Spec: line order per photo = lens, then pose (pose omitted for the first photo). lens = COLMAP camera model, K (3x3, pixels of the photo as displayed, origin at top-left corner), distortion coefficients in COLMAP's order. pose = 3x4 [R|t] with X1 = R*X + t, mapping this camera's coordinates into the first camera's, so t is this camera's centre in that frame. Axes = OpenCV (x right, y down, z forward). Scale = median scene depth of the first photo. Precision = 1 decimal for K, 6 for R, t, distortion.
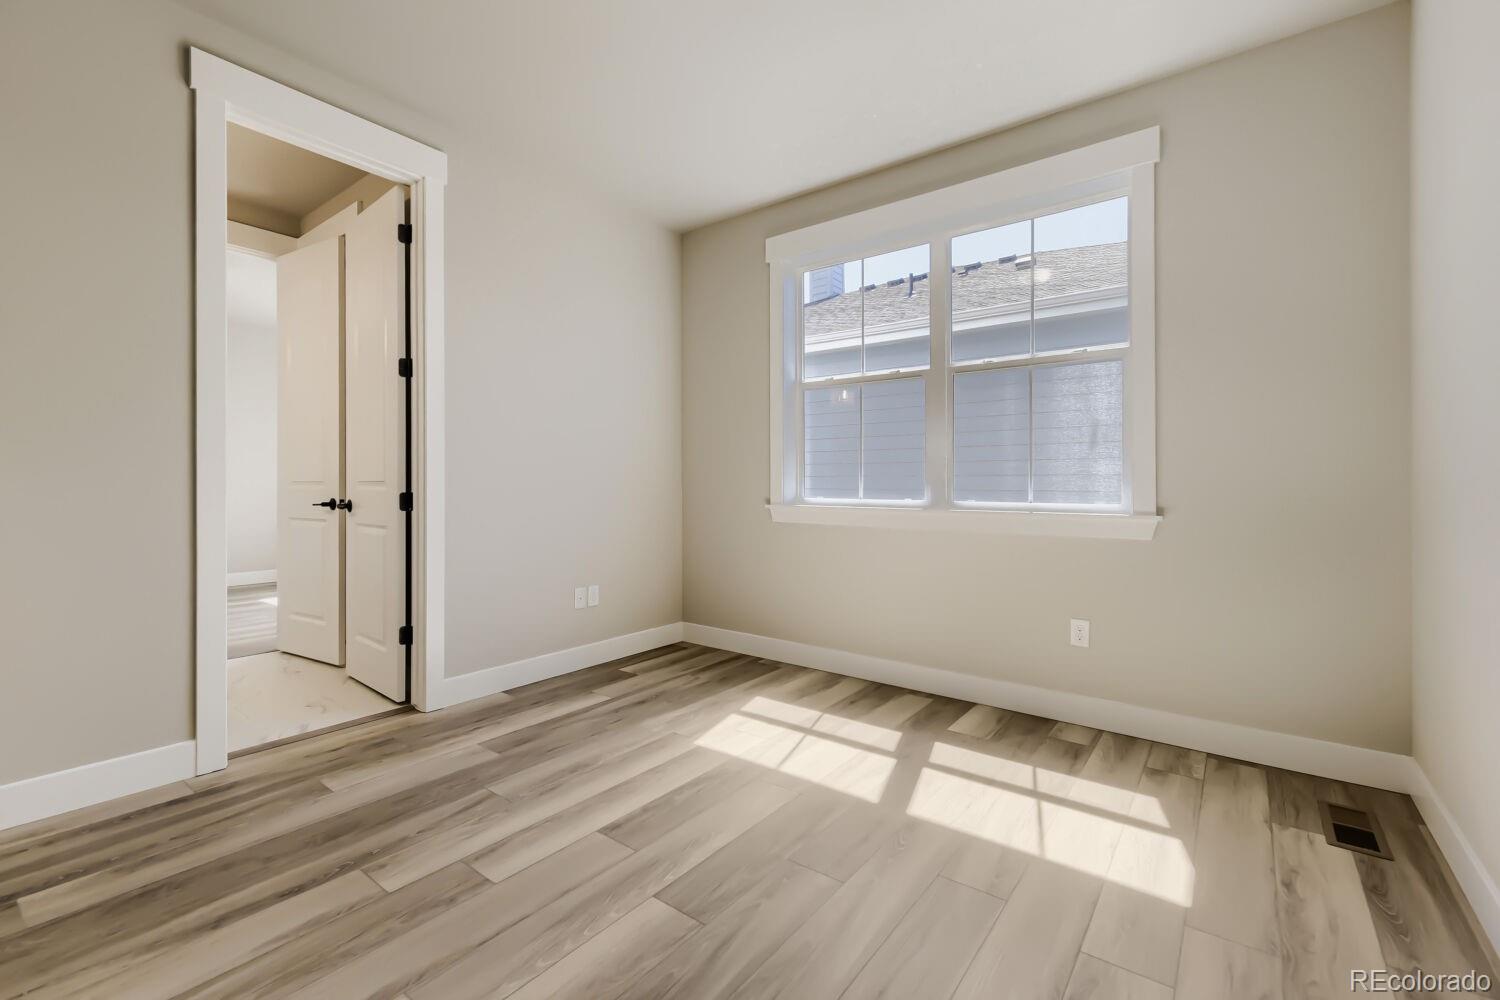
lens RADIAL K [[621.0, 0, 750.7], [0, 621.0, 505.6], [0, 0, 1]] dist [0.012755, 0.000125]
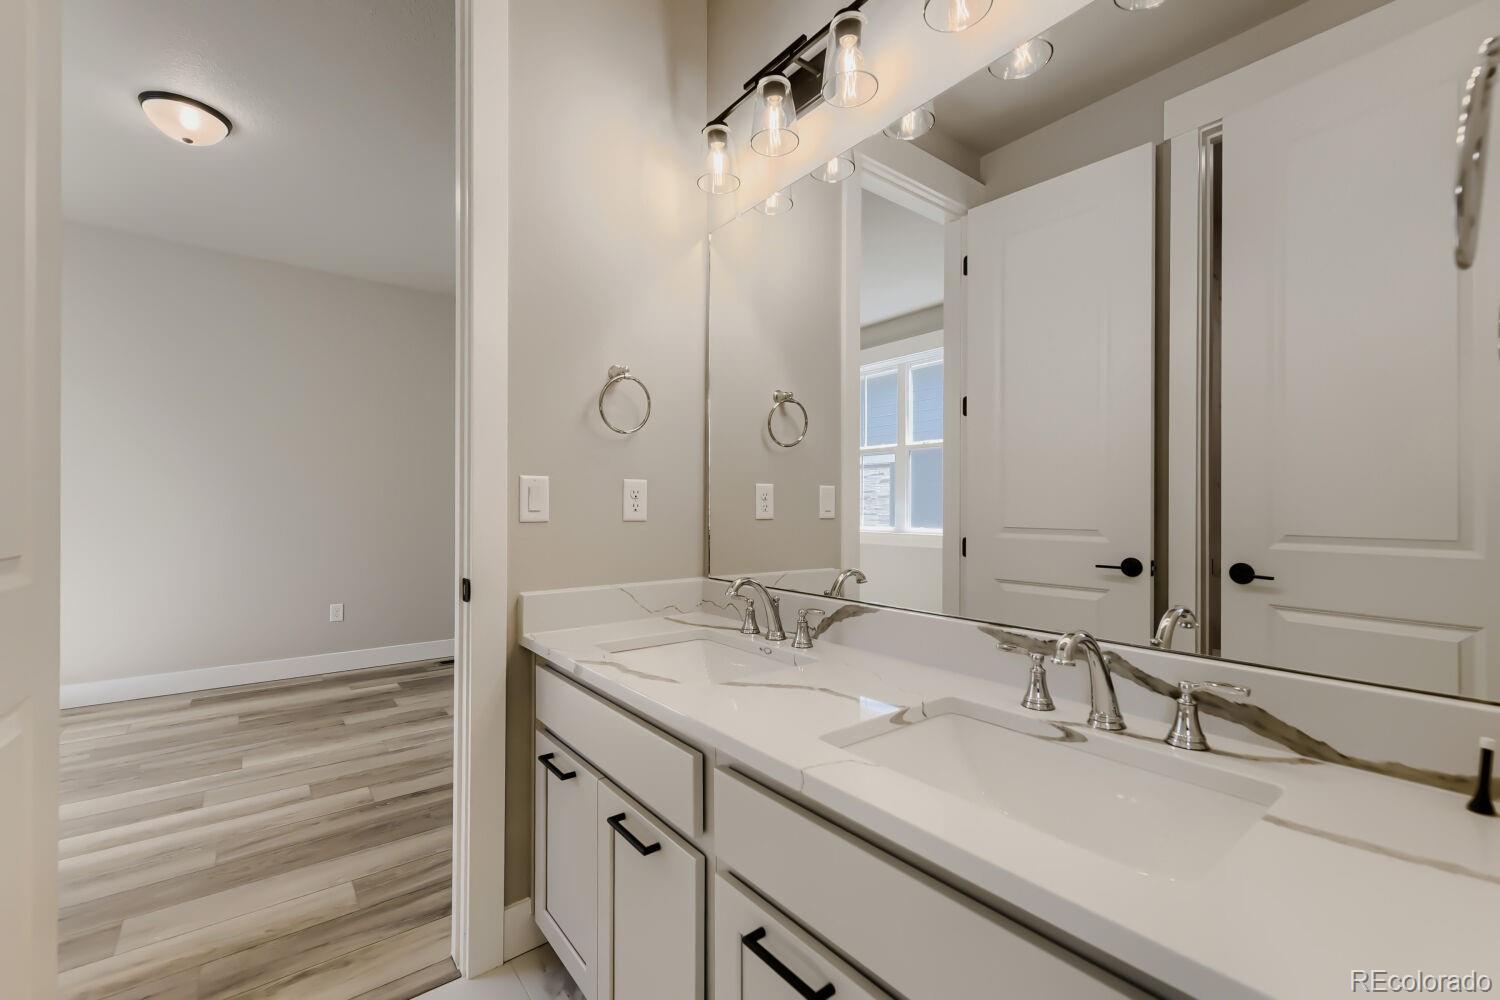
lens RADIAL K [[621.0, 0, 750.7], [0, 621.0, 505.6], [0, 0, 1]] dist [0.012755, 0.000125]
pose [[-0.967007, -0.006789, 0.254661, -1.251726], [0.000126, 0.999632, 0.027130, -0.087516], [-0.254752, 0.026267, -0.966650, 1.483600]]
